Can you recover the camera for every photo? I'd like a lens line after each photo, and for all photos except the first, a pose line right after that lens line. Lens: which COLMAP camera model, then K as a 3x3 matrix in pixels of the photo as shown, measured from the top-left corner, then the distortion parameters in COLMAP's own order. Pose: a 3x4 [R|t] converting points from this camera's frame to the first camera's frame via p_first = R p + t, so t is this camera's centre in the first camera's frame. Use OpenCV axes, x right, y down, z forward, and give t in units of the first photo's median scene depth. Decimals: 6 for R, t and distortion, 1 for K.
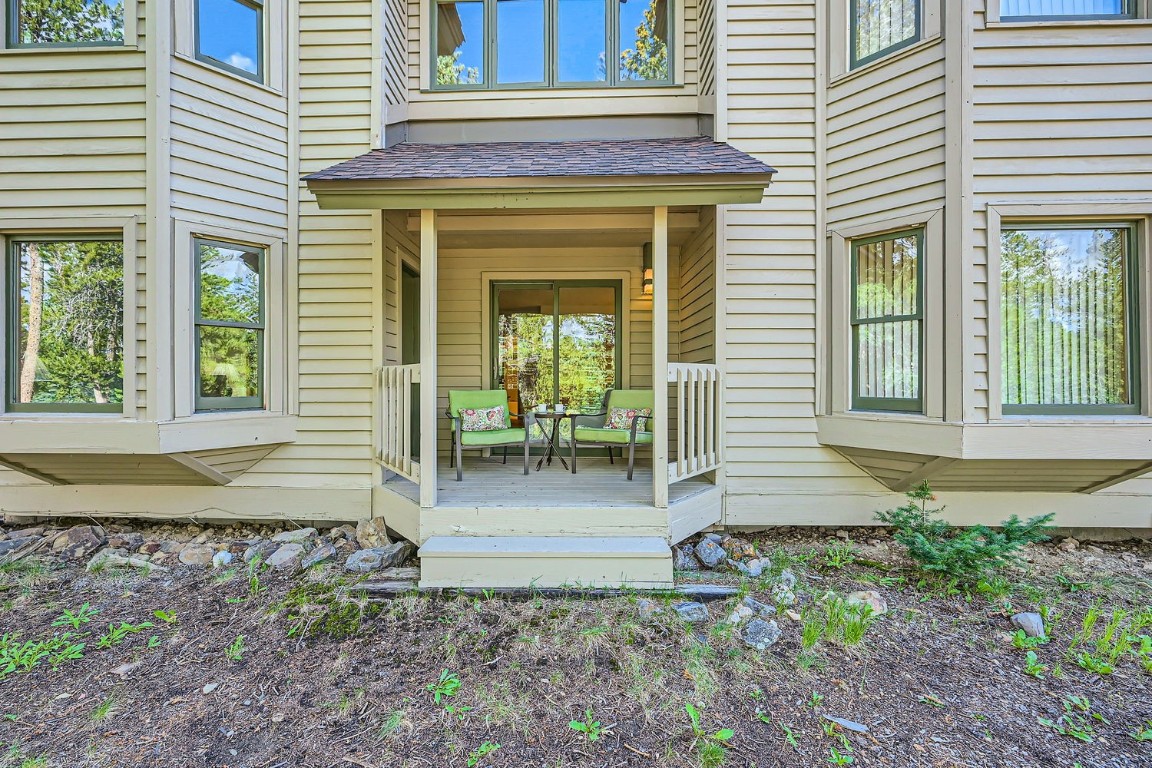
lens RADIAL K [[450.7, 0, 563.1], [0, 450.7, 382.3], [0, 0, 1]] dist [-0.000713, 0.000066]
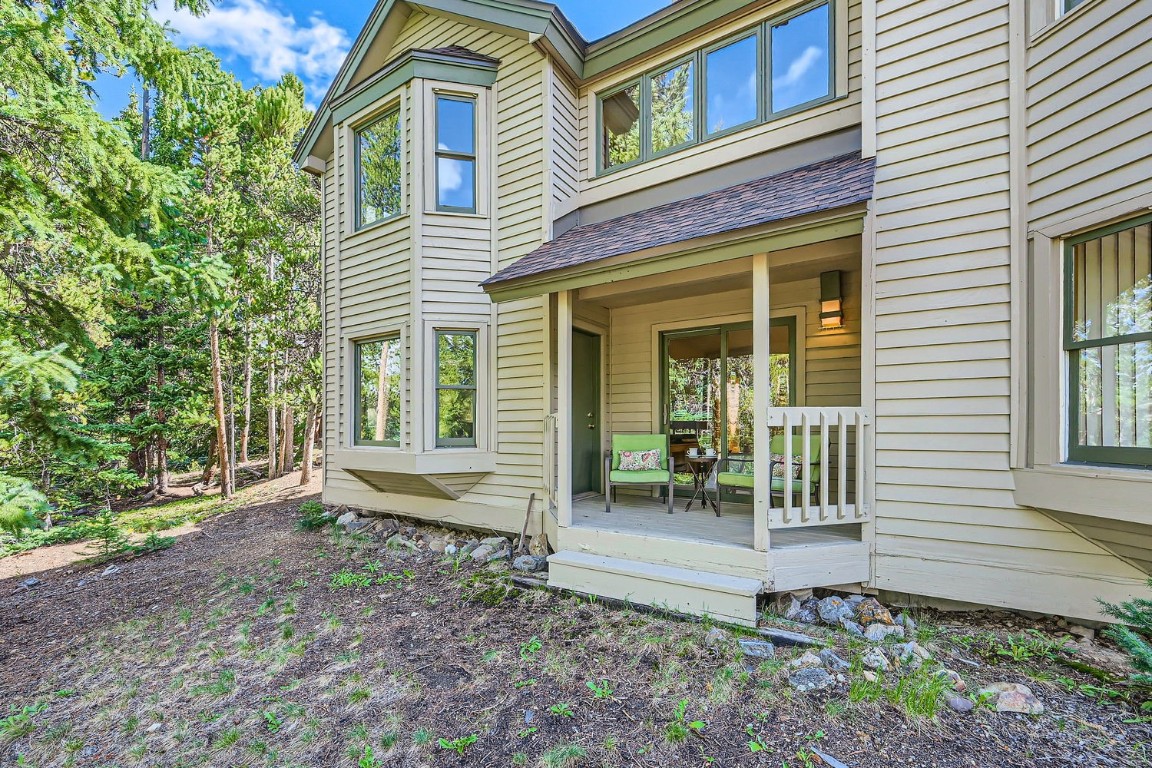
lens RADIAL K [[488.5, 0, 575.2], [0, 488.5, 424.5], [0, 0, 1]] dist [-0.000856, 0.000058]
pose [[0.857794, -0.005031, -0.513969, 0.396229], [0.002315, 0.999980, -0.005925, -0.000075], [0.513989, 0.003892, 0.857788, -0.141780]]
